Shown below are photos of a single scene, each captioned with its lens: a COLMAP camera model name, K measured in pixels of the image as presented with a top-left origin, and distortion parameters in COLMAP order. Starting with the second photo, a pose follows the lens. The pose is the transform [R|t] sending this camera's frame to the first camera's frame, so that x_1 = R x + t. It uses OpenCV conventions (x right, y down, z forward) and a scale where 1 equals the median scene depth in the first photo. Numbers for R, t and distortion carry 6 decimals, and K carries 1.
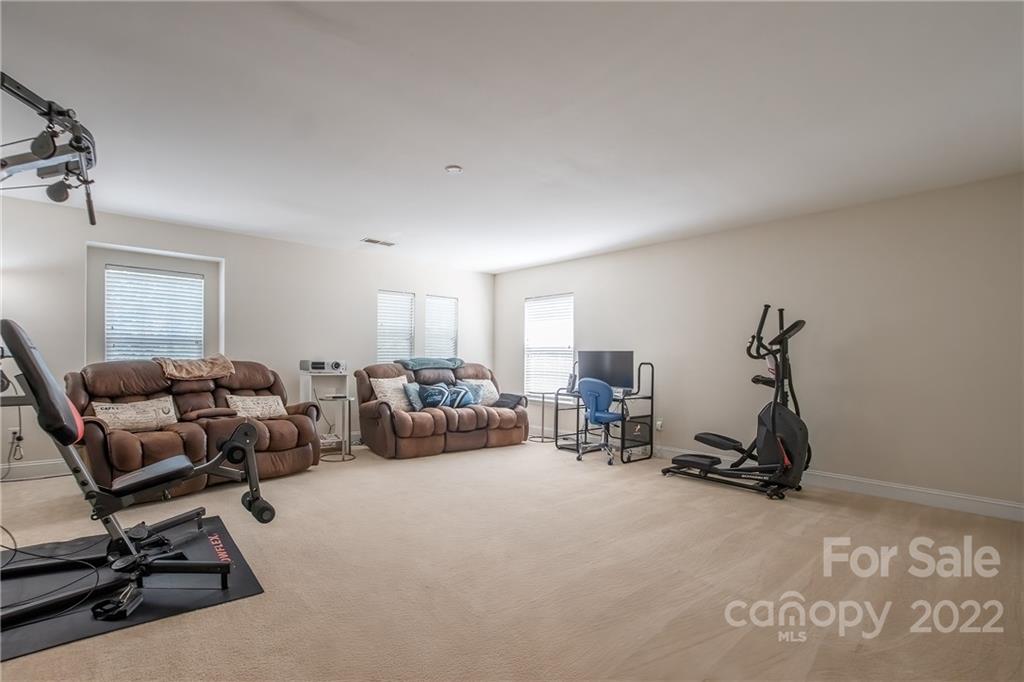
lens RADIAL K [[447.4, 0, 520.1], [0, 447.4, 344.3], [0, 0, 1]] dist [-0.000912, 0.000132]
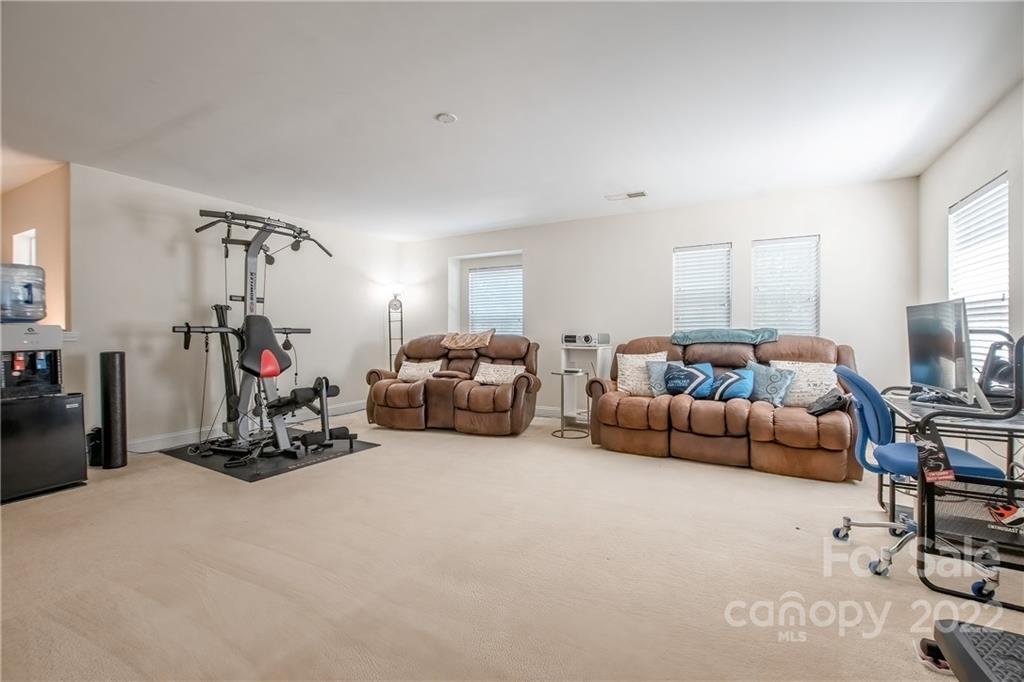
lens RADIAL K [[490.8, 0, 511.7], [0, 490.8, 312.4], [0, 0, 1]] dist [0.000258, 0.000046]
pose [[0.343768, -0.060412, -0.937109, 0.509590], [0.034317, 0.998070, -0.051753, 0.039645], [0.938427, -0.014368, 0.345178, 0.492873]]
